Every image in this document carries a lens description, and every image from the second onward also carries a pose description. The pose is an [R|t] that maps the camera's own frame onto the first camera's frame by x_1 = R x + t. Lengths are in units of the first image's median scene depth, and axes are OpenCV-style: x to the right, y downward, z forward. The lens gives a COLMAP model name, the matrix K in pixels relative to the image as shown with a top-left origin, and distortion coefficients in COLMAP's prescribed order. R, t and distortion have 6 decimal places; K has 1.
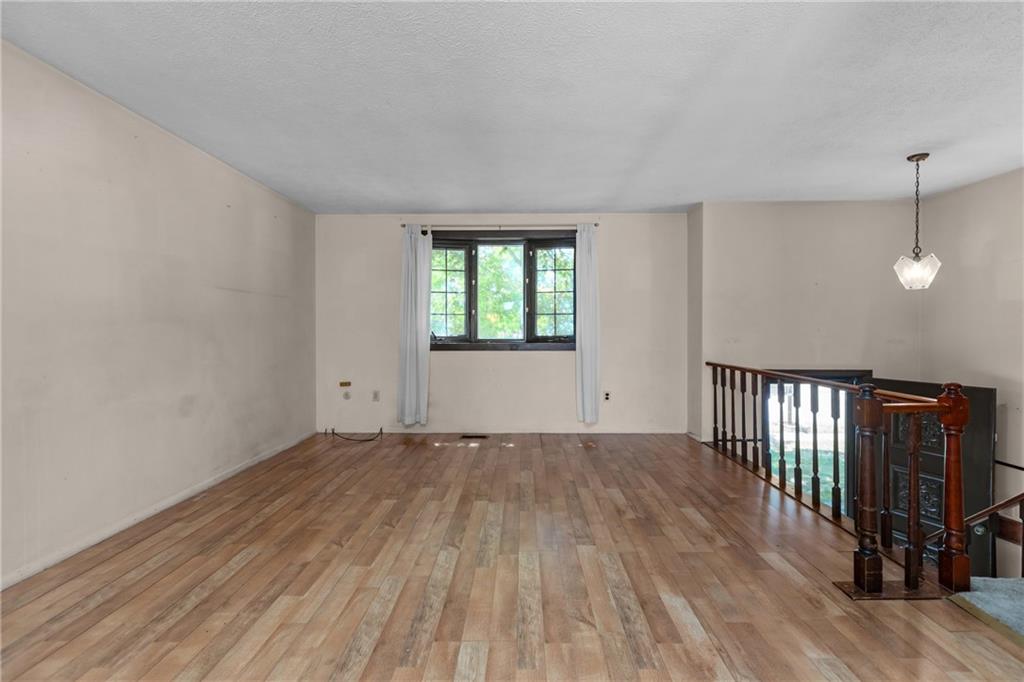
lens RADIAL K [[462.6, 0, 520.3], [0, 462.6, 341.2], [0, 0, 1]] dist [0.000766, -0.000427]
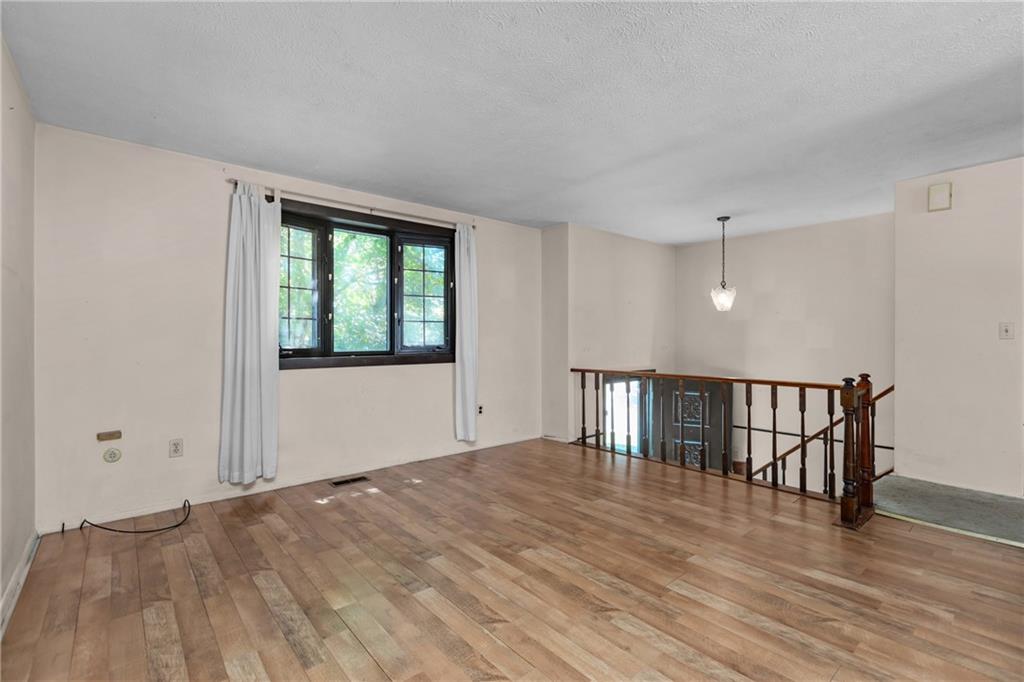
lens RADIAL K [[462.6, 0, 517.8], [0, 462.6, 341.9], [0, 0, 1]] dist [0.000766, -0.000427]
pose [[0.747379, -0.005278, 0.664377, -0.430432], [0.017491, 0.999778, -0.011734, -0.008178], [-0.664168, 0.020390, 0.747305, 0.269774]]
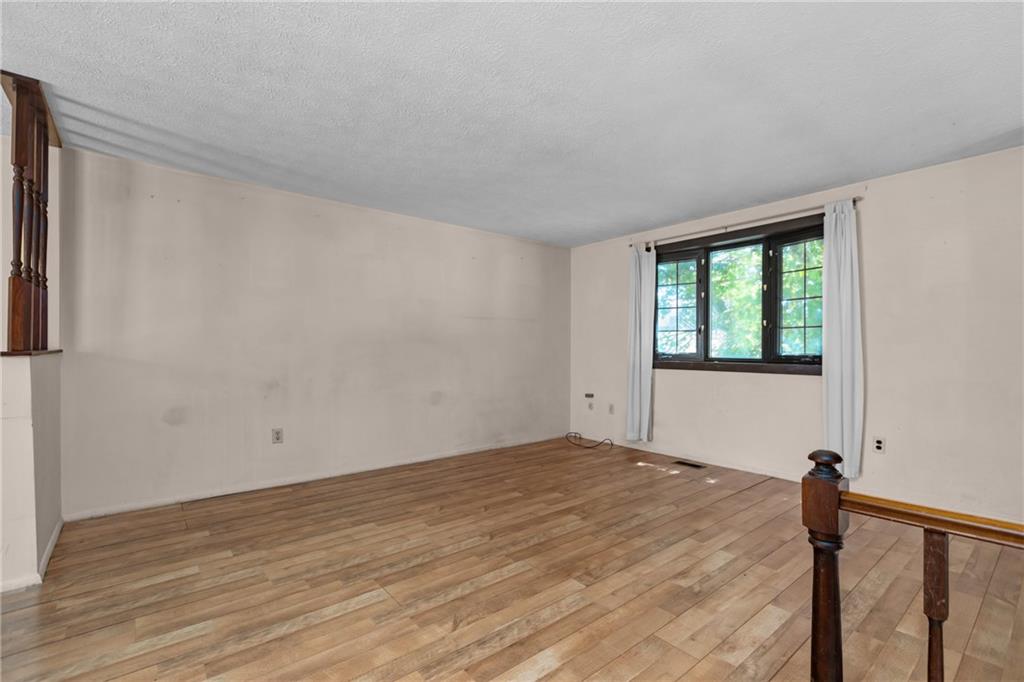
lens RADIAL K [[462.6, 0, 519.0], [0, 462.6, 348.0], [0, 0, 1]] dist [0.000766, -0.000427]
pose [[0.642468, 0.003484, -0.766305, 0.415580], [-0.022037, 0.999660, -0.013931, -0.003022], [0.765996, 0.025837, 0.642326, 0.169305]]
